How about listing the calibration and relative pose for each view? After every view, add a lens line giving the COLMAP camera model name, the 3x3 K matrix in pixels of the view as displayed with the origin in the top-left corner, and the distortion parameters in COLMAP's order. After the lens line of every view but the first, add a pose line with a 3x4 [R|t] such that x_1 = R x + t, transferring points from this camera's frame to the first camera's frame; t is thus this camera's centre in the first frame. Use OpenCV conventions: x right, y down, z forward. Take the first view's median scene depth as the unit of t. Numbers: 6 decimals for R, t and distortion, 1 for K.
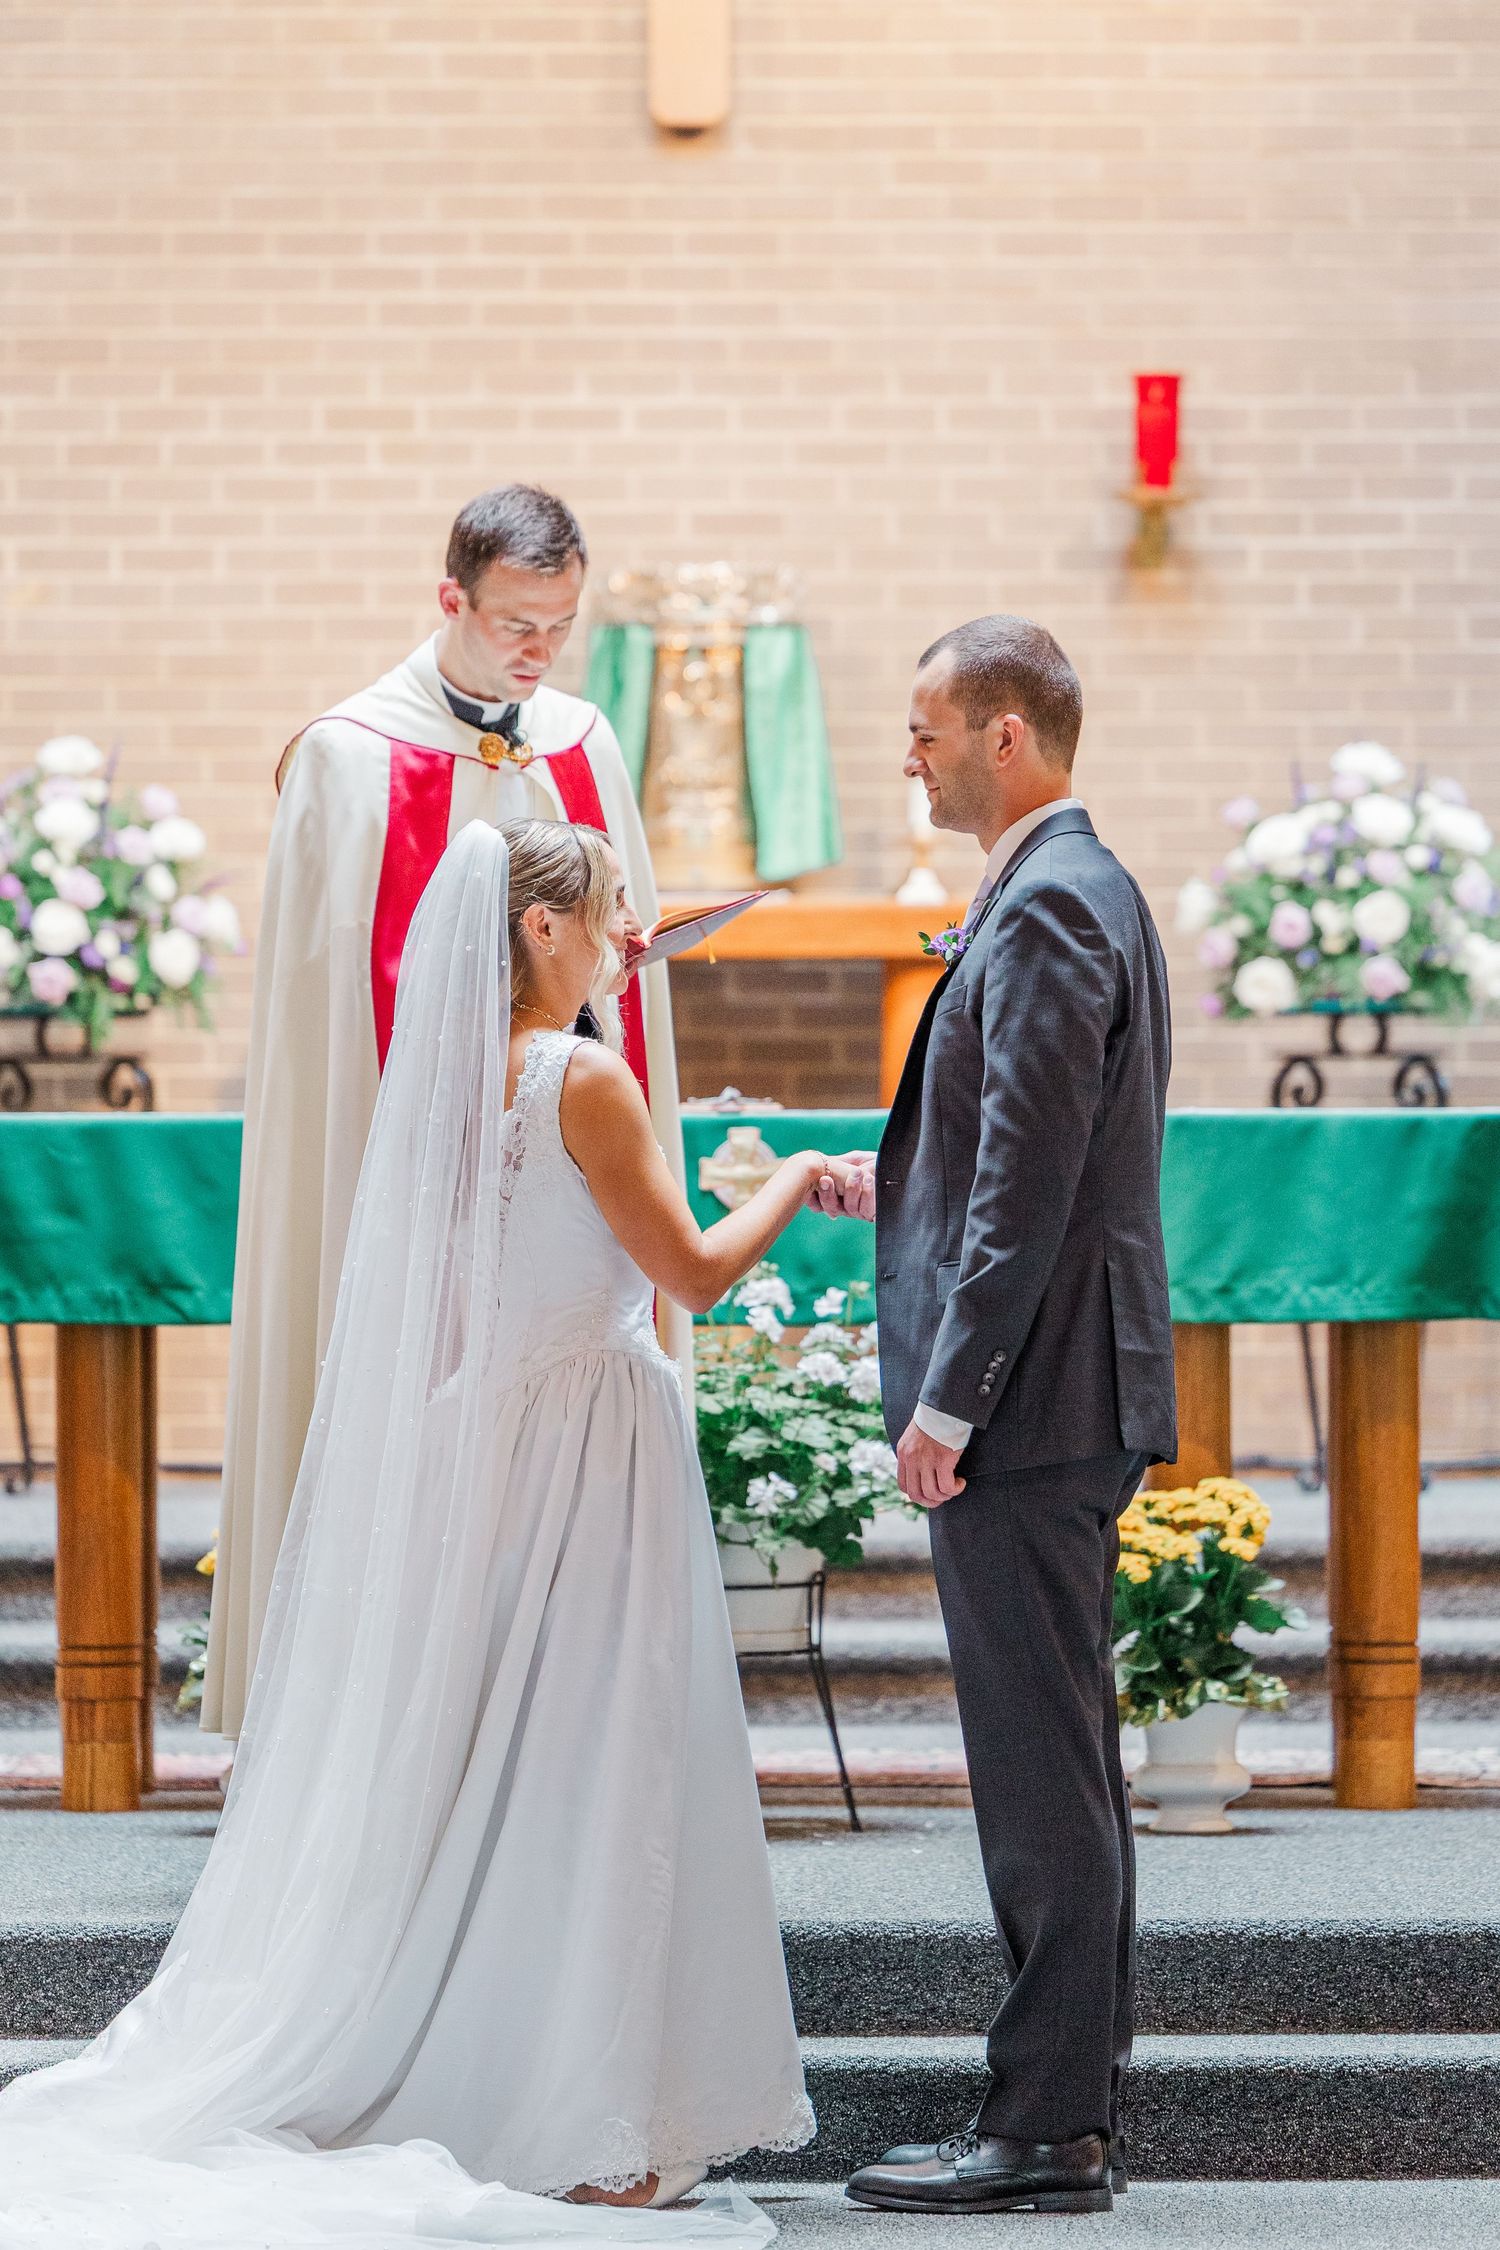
lens RADIAL K [[11222.2, 0, 750.0], [0, 11222.2, 1125.0], [0, 0, 1]] dist [-0.183514, 1.493419]
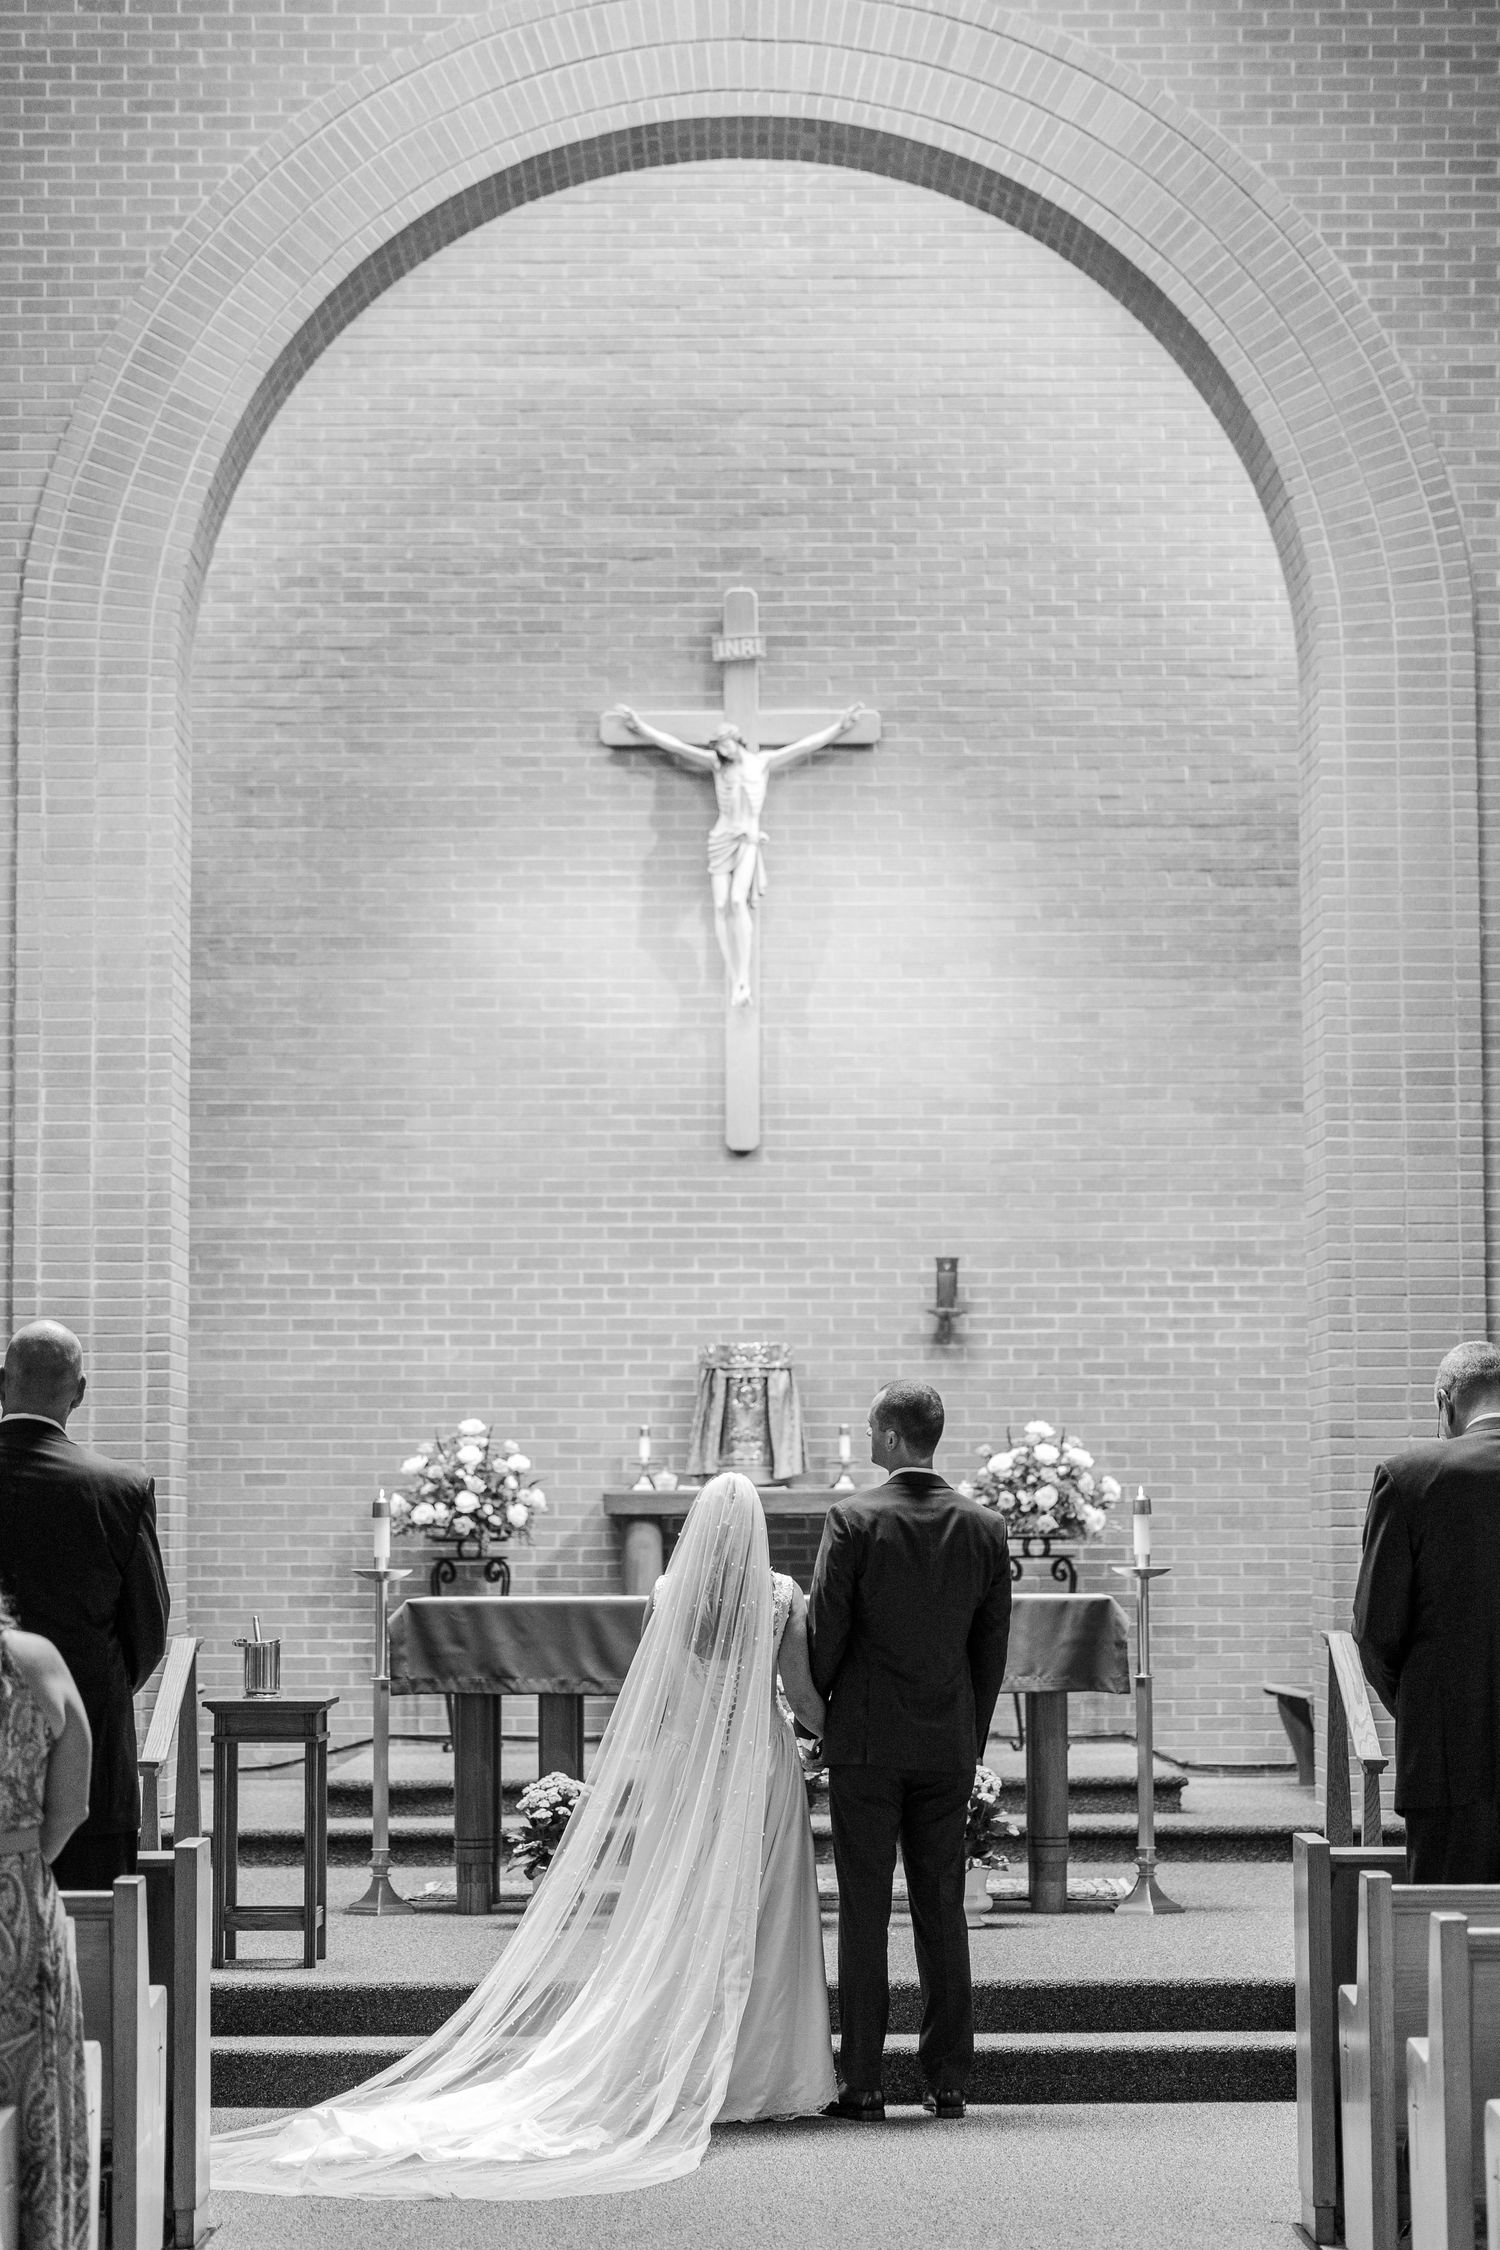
lens RADIAL K [[4585.3, 0, 750.0], [0, 4585.3, 1125.0], [0, 0, 1]] dist [-0.015717, -0.116665]
pose [[0.999977, -0.002198, -0.006491, 0.002195], [0.001597, 0.995833, -0.091181, -0.008643], [0.006664, 0.091168, 0.995813, 0.062598]]
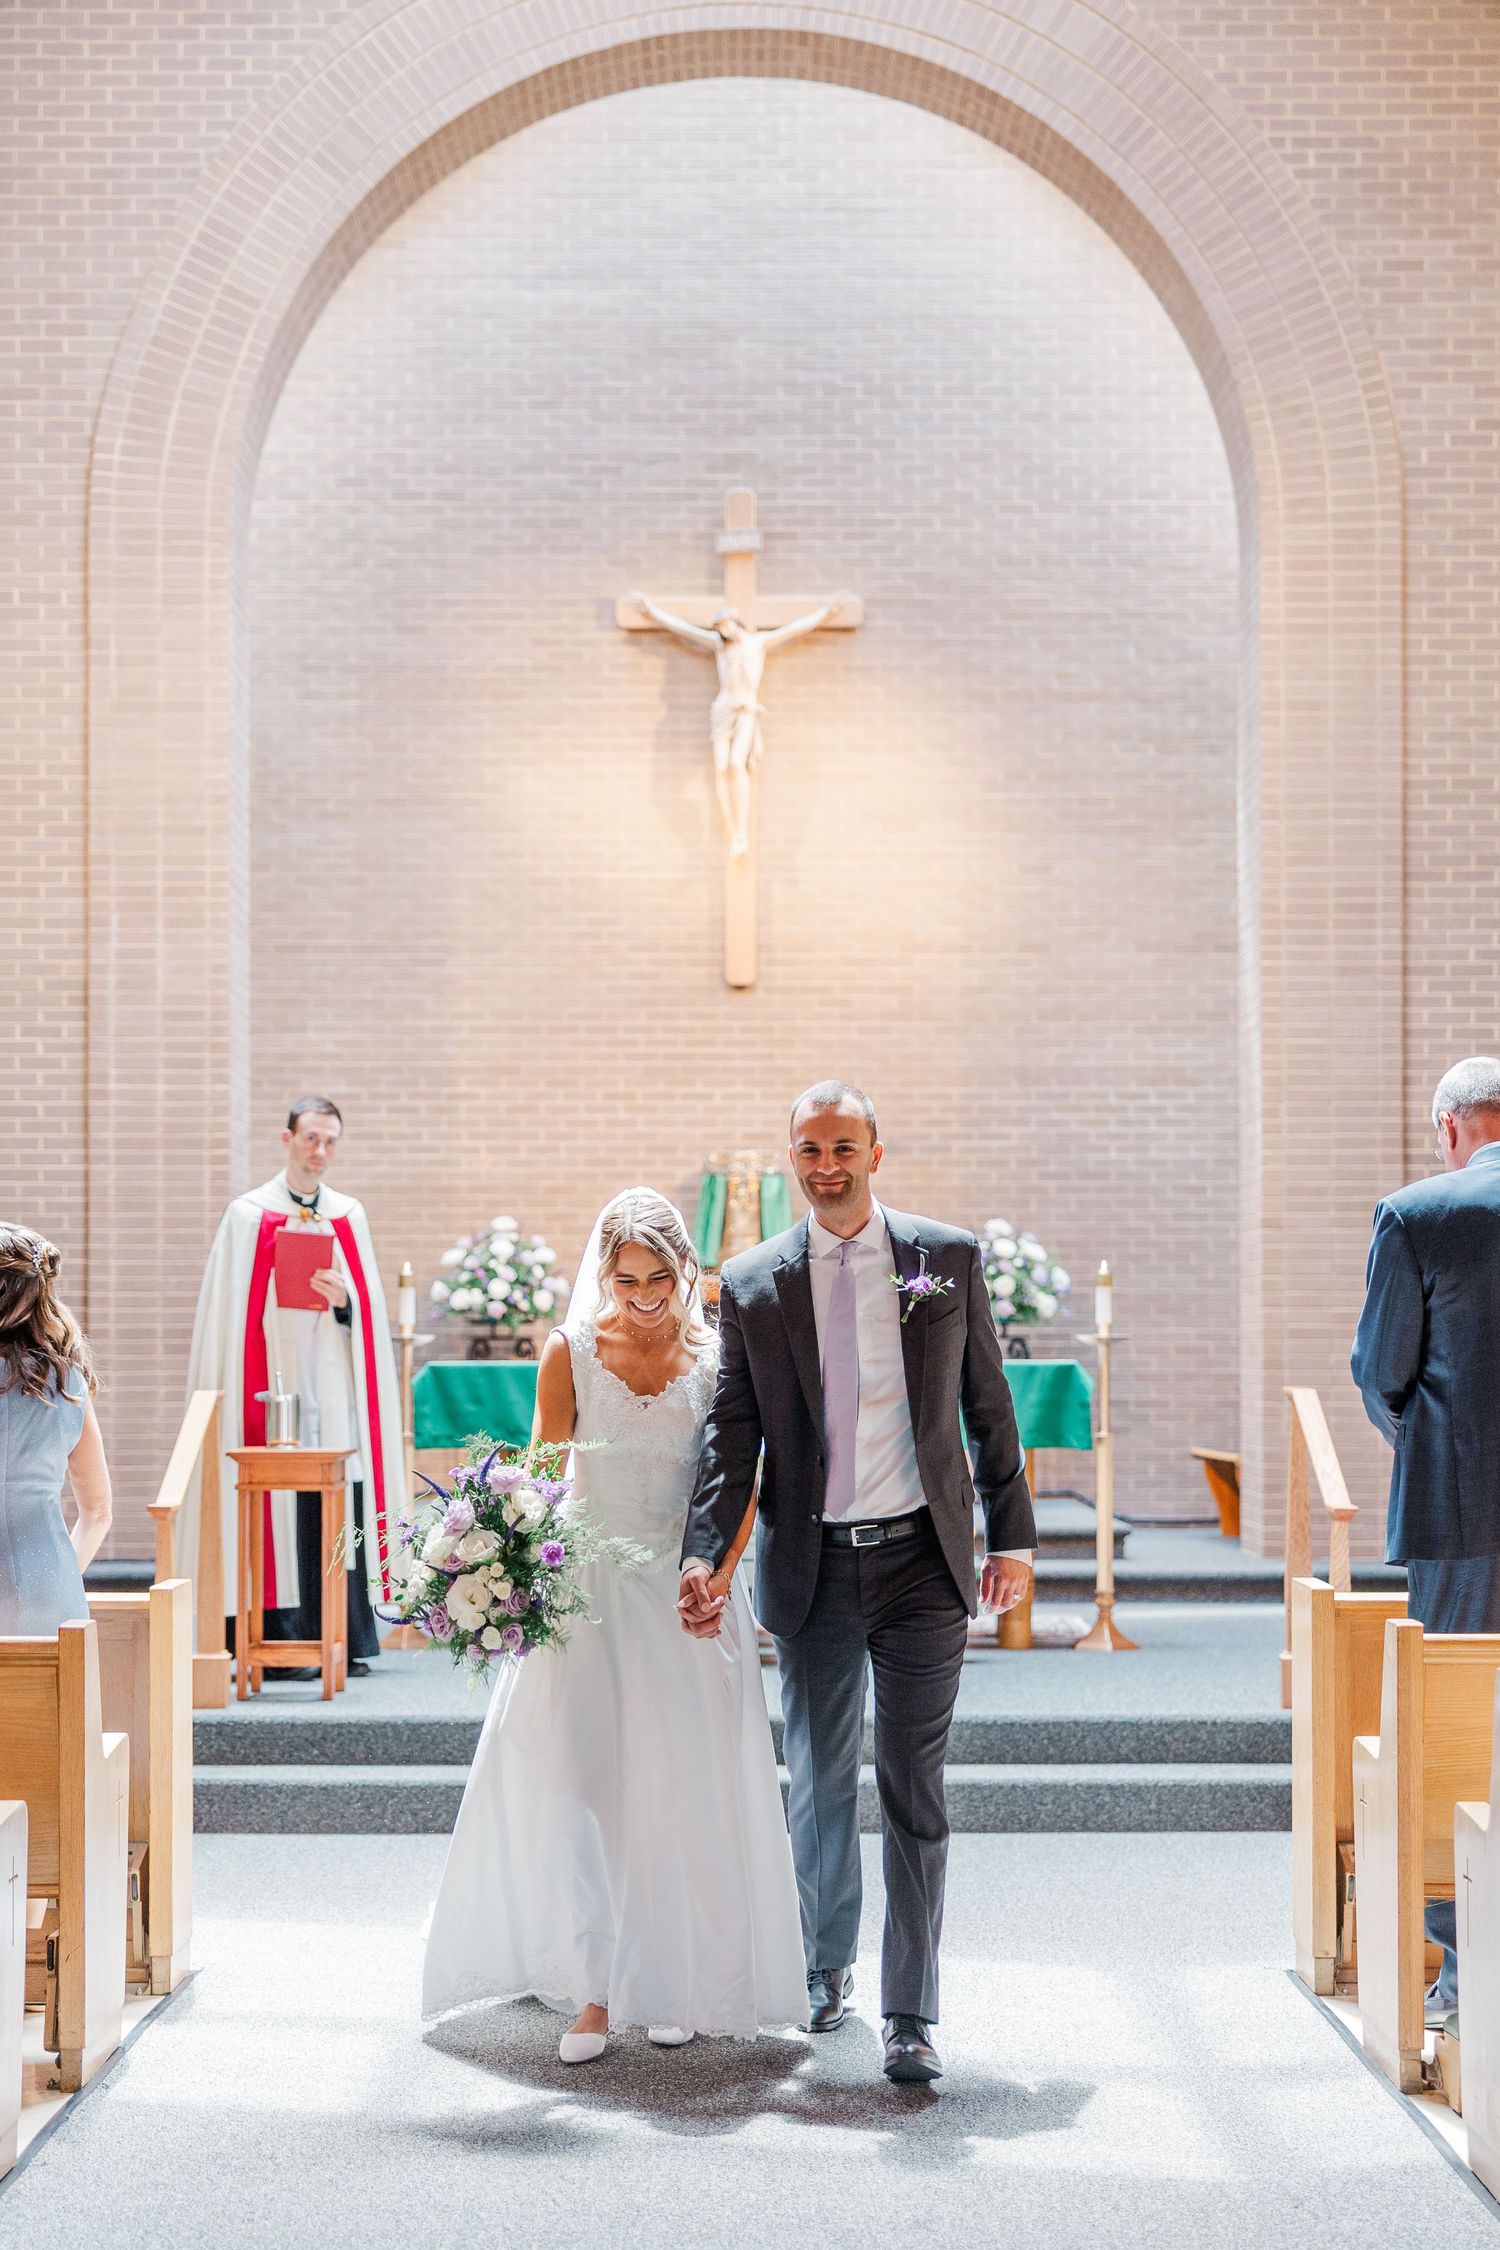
lens RADIAL K [[3493.7, 0, 756.6], [0, 3493.7, 1285.6], [0, 0, 1]] dist [0.026864, 0.024691]
pose [[0.999986, 0.001289, -0.005041, 0.002536], [-0.001394, 0.999779, -0.020962, -0.001314], [0.005013, 0.020969, 0.999768, 0.180607]]
